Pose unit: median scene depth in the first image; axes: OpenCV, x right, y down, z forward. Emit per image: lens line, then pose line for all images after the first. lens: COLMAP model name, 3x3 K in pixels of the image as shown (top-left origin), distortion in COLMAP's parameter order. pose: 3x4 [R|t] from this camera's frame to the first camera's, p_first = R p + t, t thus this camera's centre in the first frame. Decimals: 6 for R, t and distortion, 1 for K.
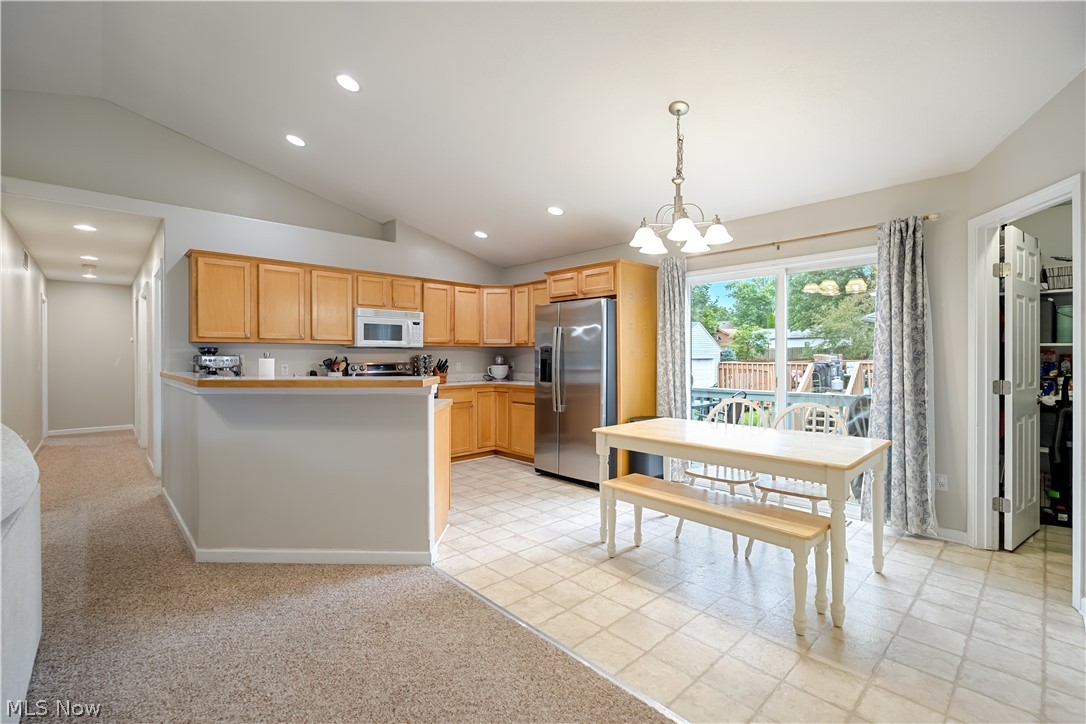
lens RADIAL K [[482.4, 0, 542.9], [0, 482.4, 354.8], [0, 0, 1]] dist [-0.001855, -0.000306]
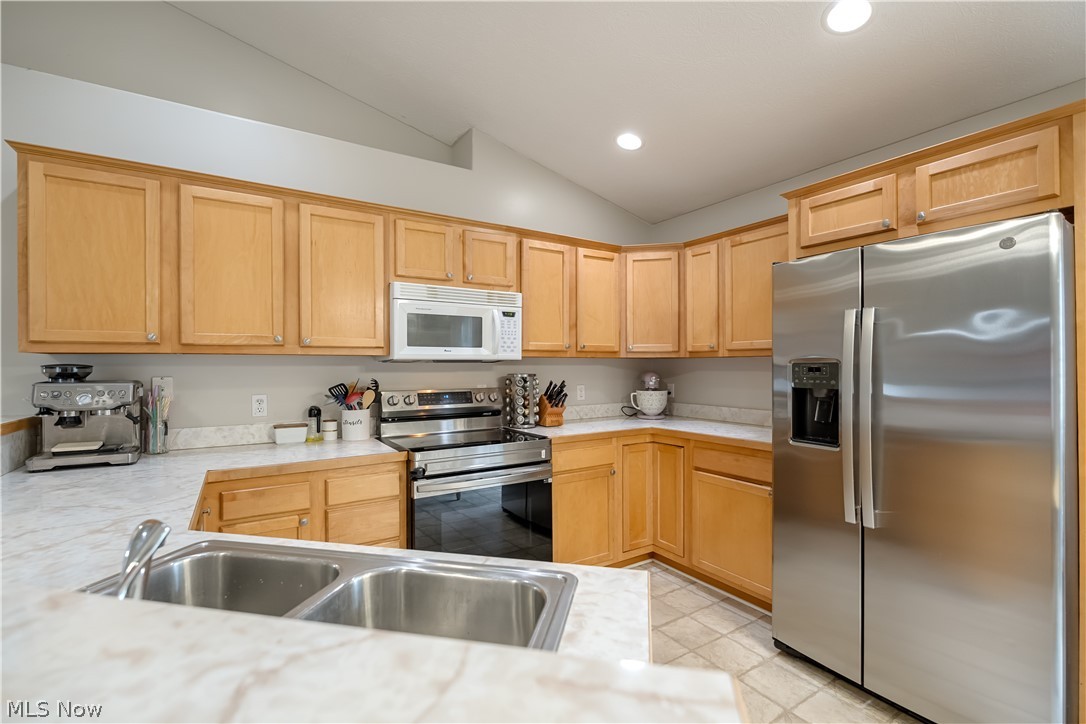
lens RADIAL K [[488.7, 0, 543.0], [0, 488.7, 362.0], [0, 0, 1]] dist [-0.000136, -0.000058]
pose [[0.982619, -0.002458, -0.185616, -0.127142], [0.001935, 0.999994, -0.003001, -0.011607], [0.185622, 0.002589, 0.982618, 0.483688]]
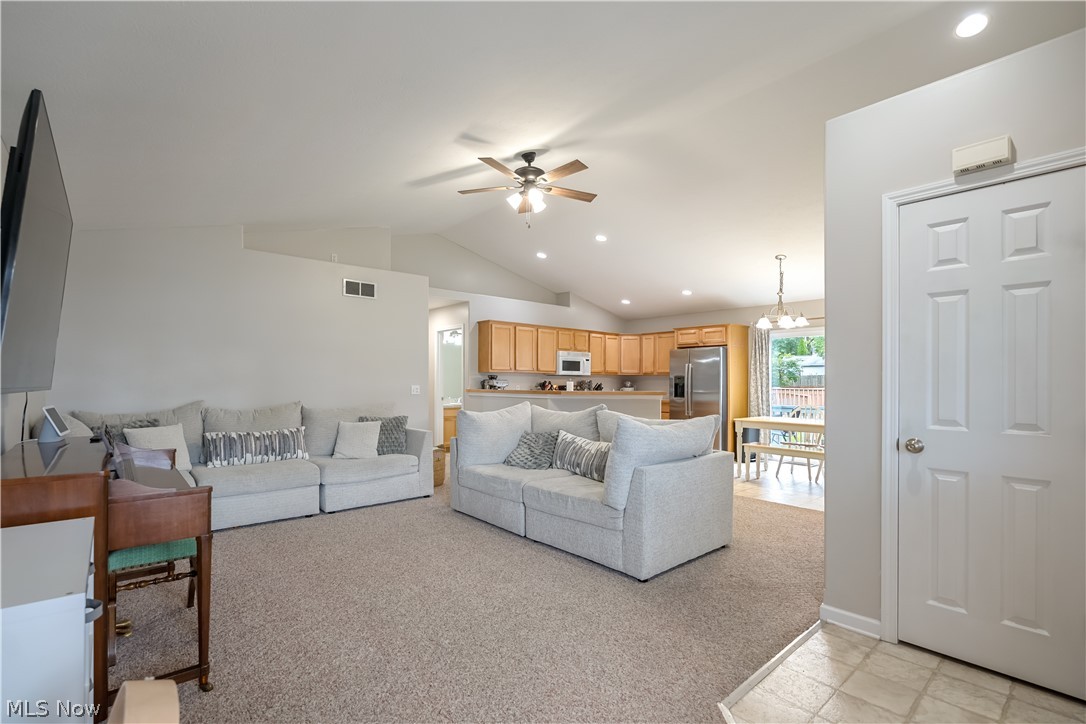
lens RADIAL K [[495.1, 0, 543.2], [0, 495.1, 375.8], [0, 0, 1]] dist [0.015894, 0.000200]
pose [[0.999396, 0.005291, -0.034356, -0.346935], [-0.005619, 0.999940, -0.009454, 0.001879], [0.034304, 0.009642, 0.999365, -0.599333]]
